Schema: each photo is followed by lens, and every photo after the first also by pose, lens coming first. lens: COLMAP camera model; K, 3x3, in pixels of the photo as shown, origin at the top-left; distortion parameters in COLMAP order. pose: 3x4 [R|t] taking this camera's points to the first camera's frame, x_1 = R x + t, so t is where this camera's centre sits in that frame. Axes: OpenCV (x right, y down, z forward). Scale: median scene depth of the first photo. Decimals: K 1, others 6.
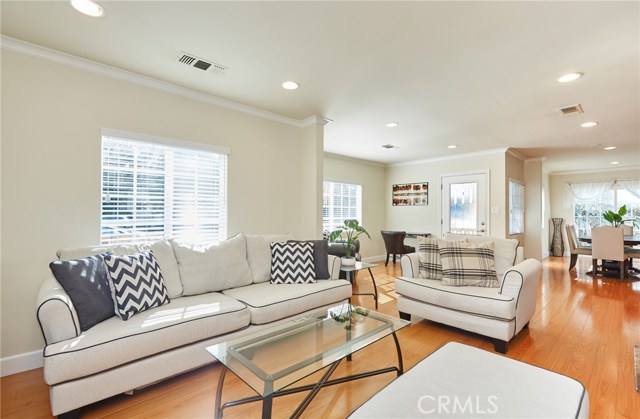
lens RADIAL K [[290.8, 0, 322.6], [0, 290.8, 211.2], [0, 0, 1]] dist [0.014608, -0.000855]
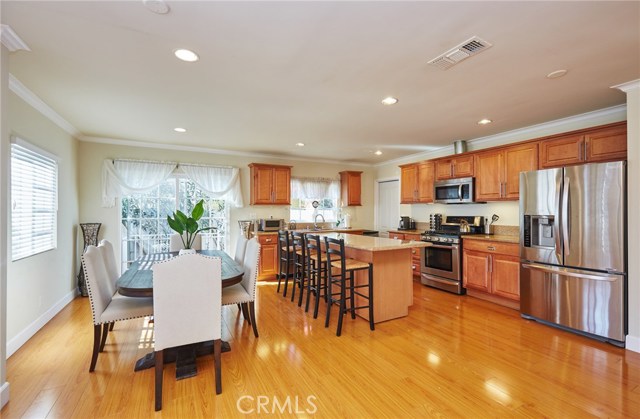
lens RADIAL K [[290.8, 0, 316.7], [0, 290.8, 208.6], [0, 0, 1]] dist [0.014608, -0.000855]
pose [[0.293497, 0.009282, 0.955915, 0.440448], [-0.012694, 0.999903, -0.005811, -0.004215], [-0.955876, -0.010429, 0.293586, 0.486551]]
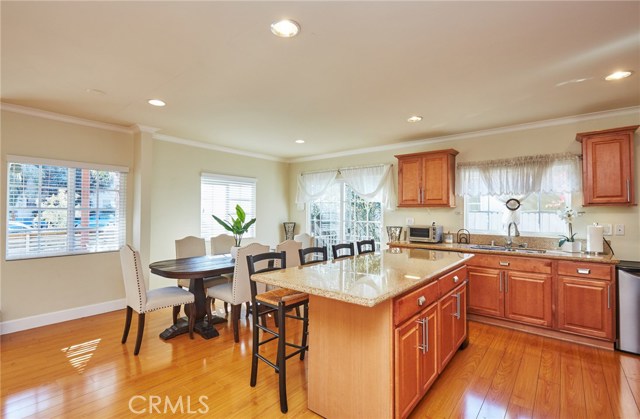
lens RADIAL K [[290.8, 0, 307.4], [0, 290.8, 209.9], [0, 0, 1]] dist [0.014608, -0.000855]
pose [[0.994985, 0.005037, 0.099902, 0.809843], [-0.006052, 0.999933, 0.009862, -0.014114], [-0.099846, -0.010417, 0.994948, 0.301830]]
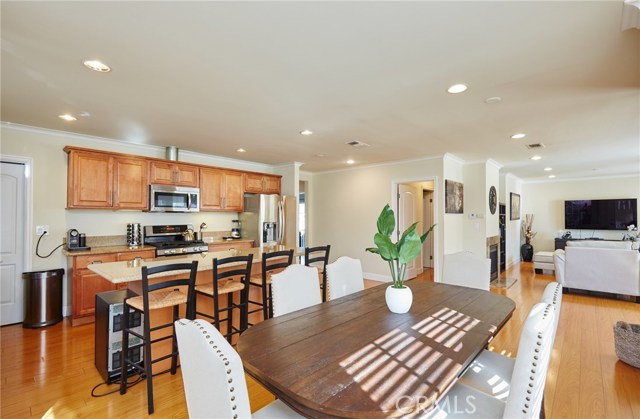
lens RADIAL K [[290.8, 0, 324.8], [0, 290.8, 214.6], [0, 0, 1]] dist [0.014608, -0.000855]
pose [[-0.996664, 0.004587, -0.081489, 0.826047], [0.006778, 0.999622, -0.026630, 0.000460], [0.081336, -0.027093, -0.996318, 0.960258]]
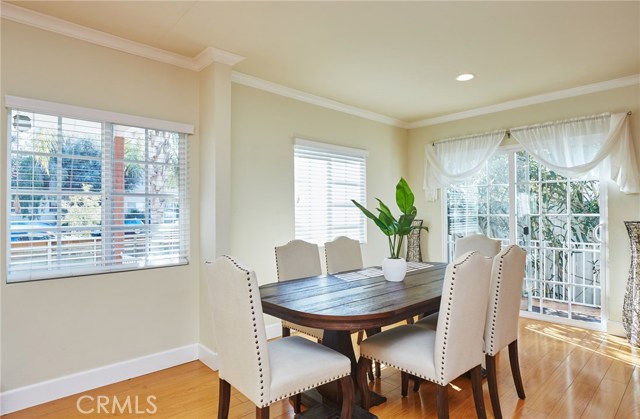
lens RADIAL K [[353.1, 0, 321.2], [0, 353.1, 208.2], [0, 0, 1]] dist [-0.013268, -0.002628]
pose [[0.999959, -0.008544, -0.003010, 0.689542], [0.008543, 0.999963, -0.000409, 0.005681], [0.003013, 0.000383, 0.999995, 0.467081]]
